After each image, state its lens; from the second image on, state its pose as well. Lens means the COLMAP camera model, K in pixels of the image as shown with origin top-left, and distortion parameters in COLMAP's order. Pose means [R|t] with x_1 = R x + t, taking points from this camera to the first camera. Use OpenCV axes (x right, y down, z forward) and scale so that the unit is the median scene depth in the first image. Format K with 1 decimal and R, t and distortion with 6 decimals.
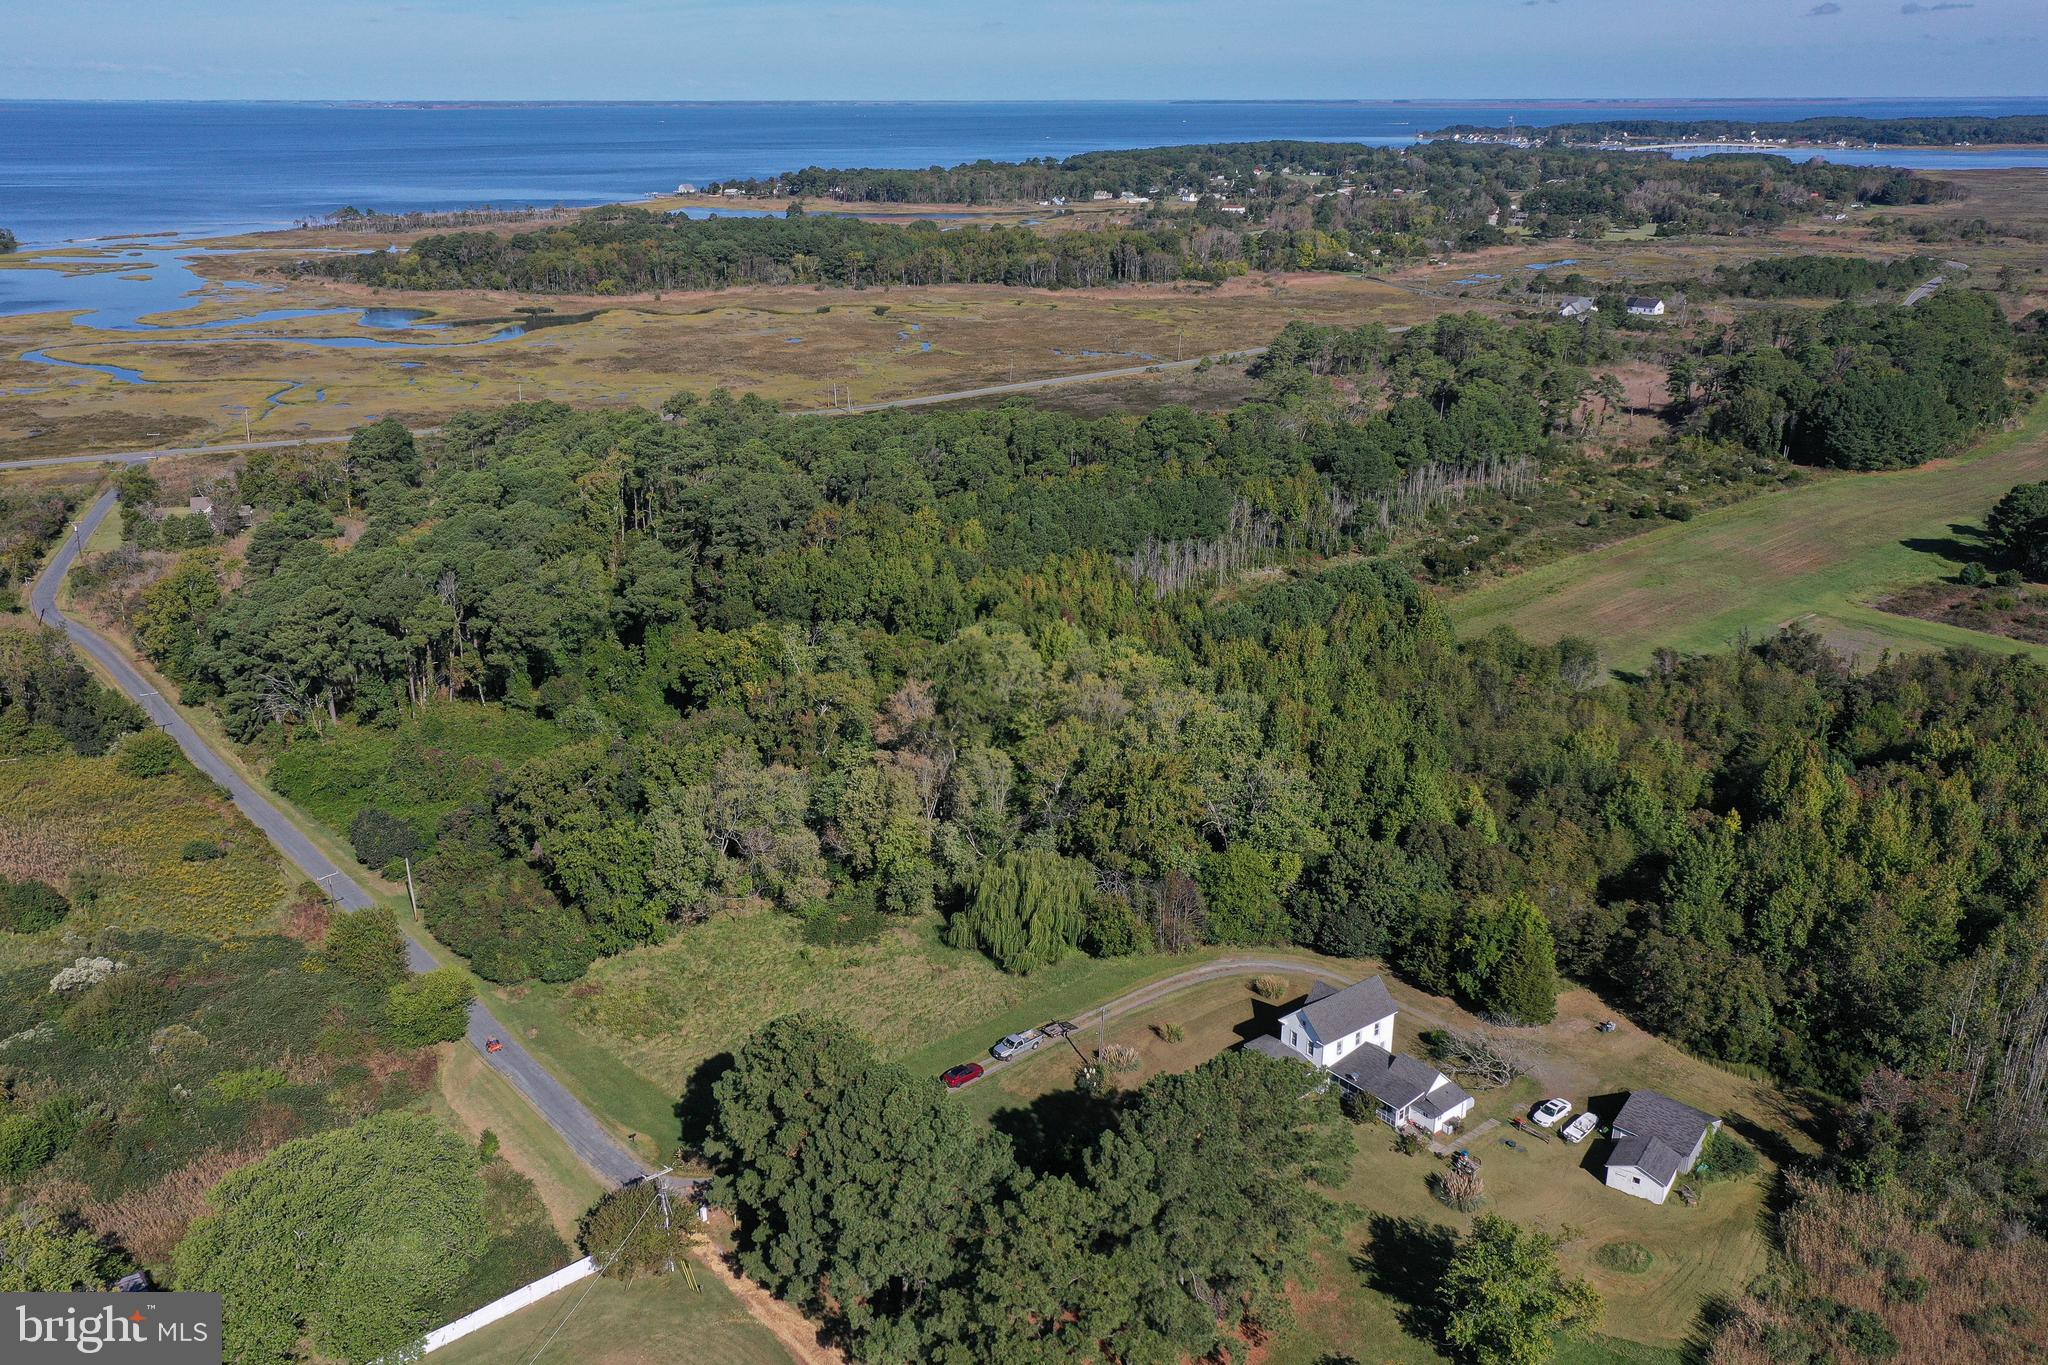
lens RADIAL K [[1681.4, 0, 1024.6], [0, 1681.4, 670.3], [0, 0, 1]] dist [0.021717, -0.007958]
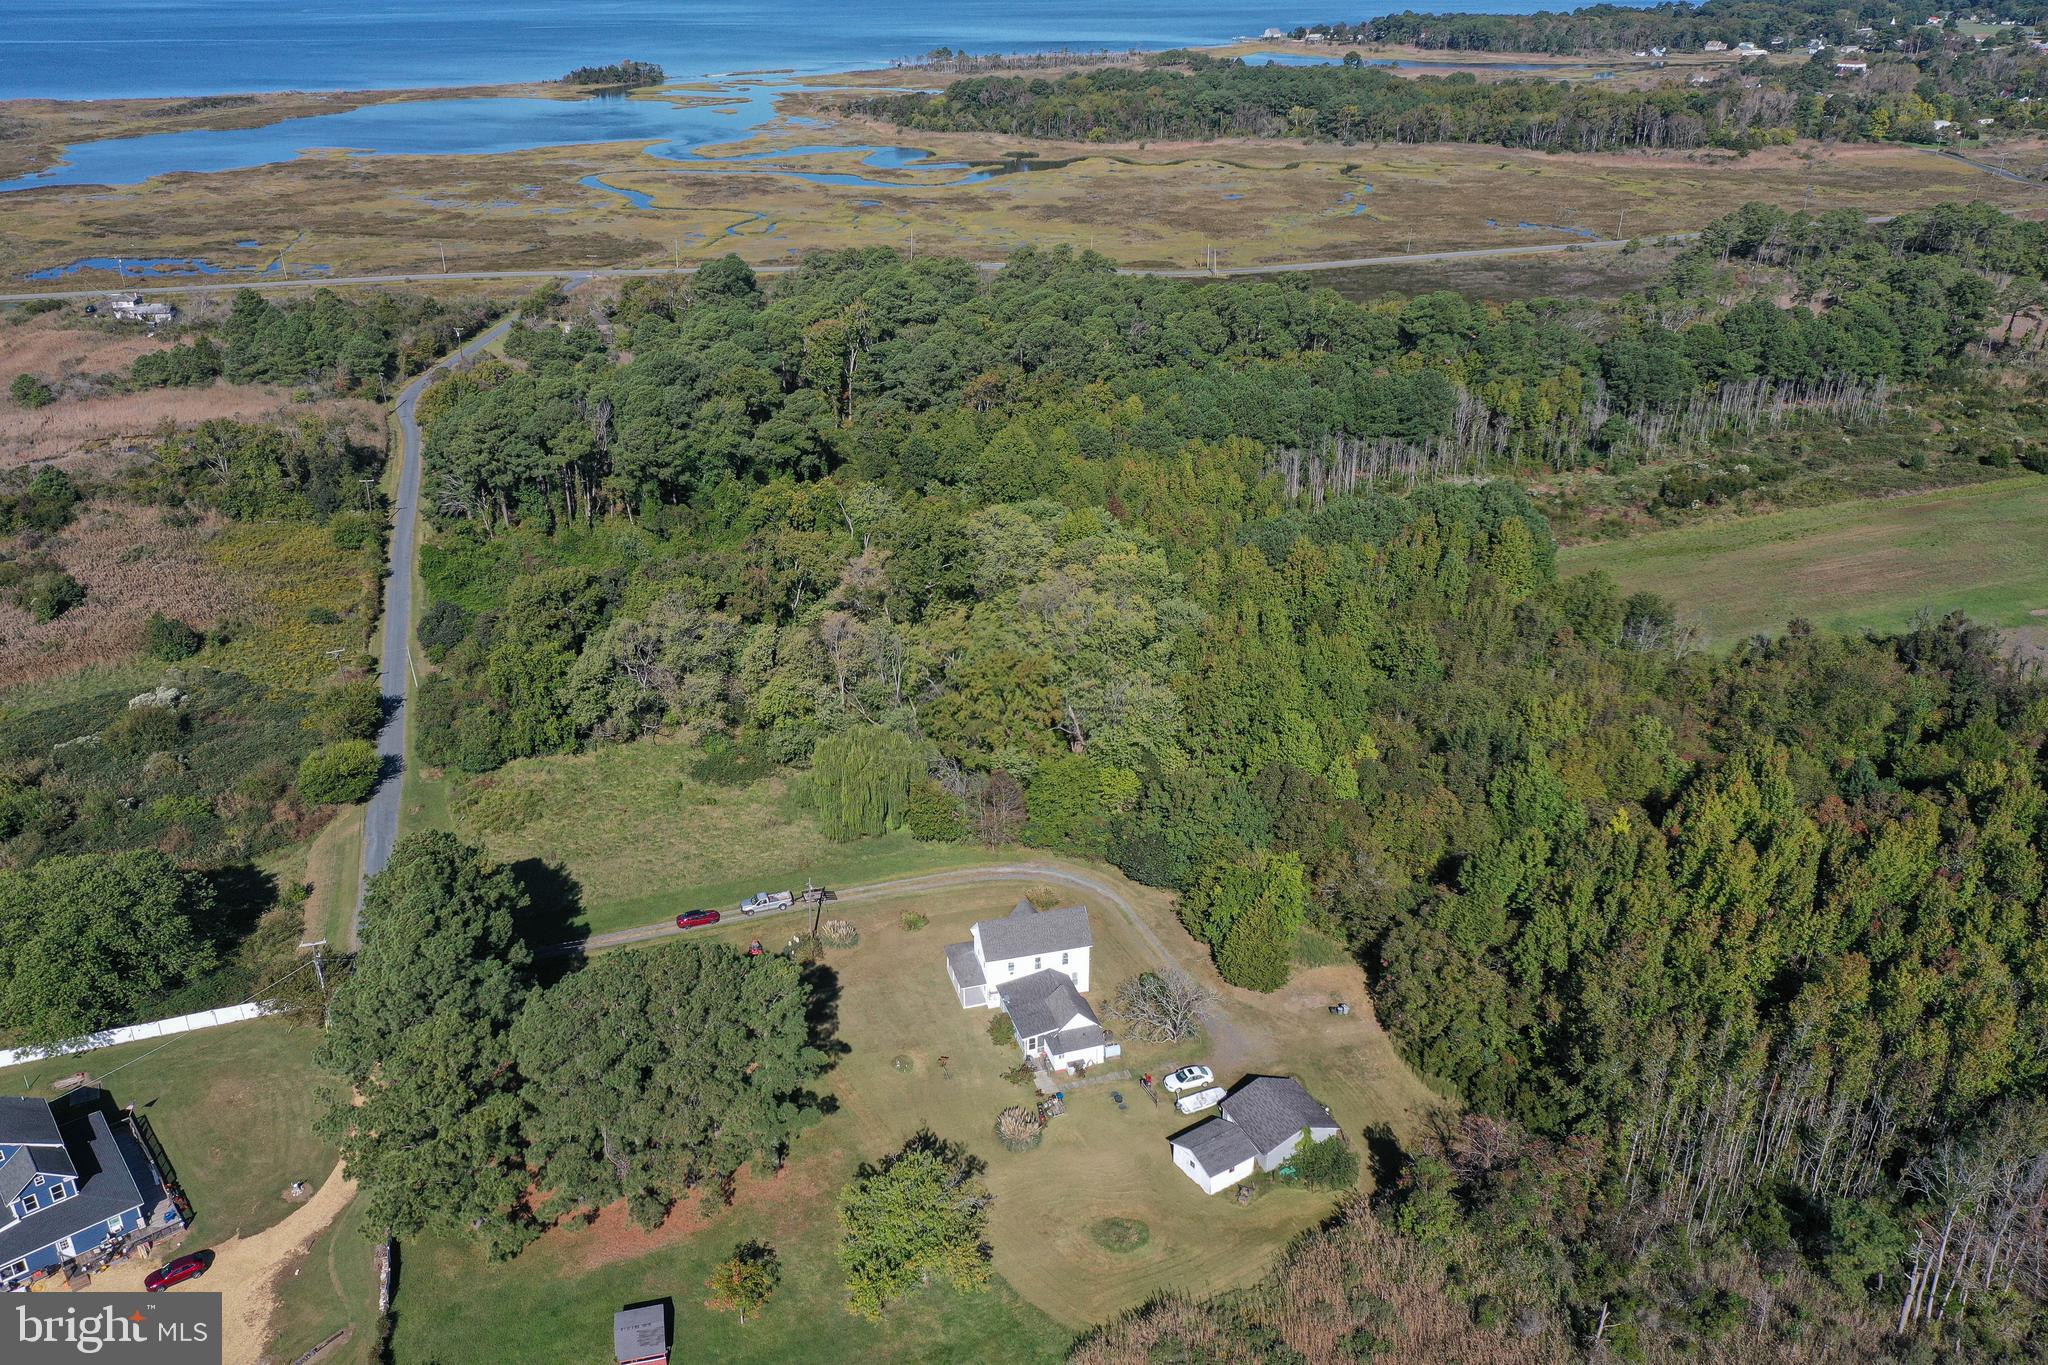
lens RADIAL K [[1633.7, 0, 1027.7], [0, 1633.7, 680.8], [0, 0, 1]] dist [0.012135, 0.005751]
pose [[0.926859, 0.151770, -0.343363, 0.406060], [-0.116524, 0.985767, 0.121182, -0.050218], [0.356868, -0.072308, 0.931352, 0.092645]]
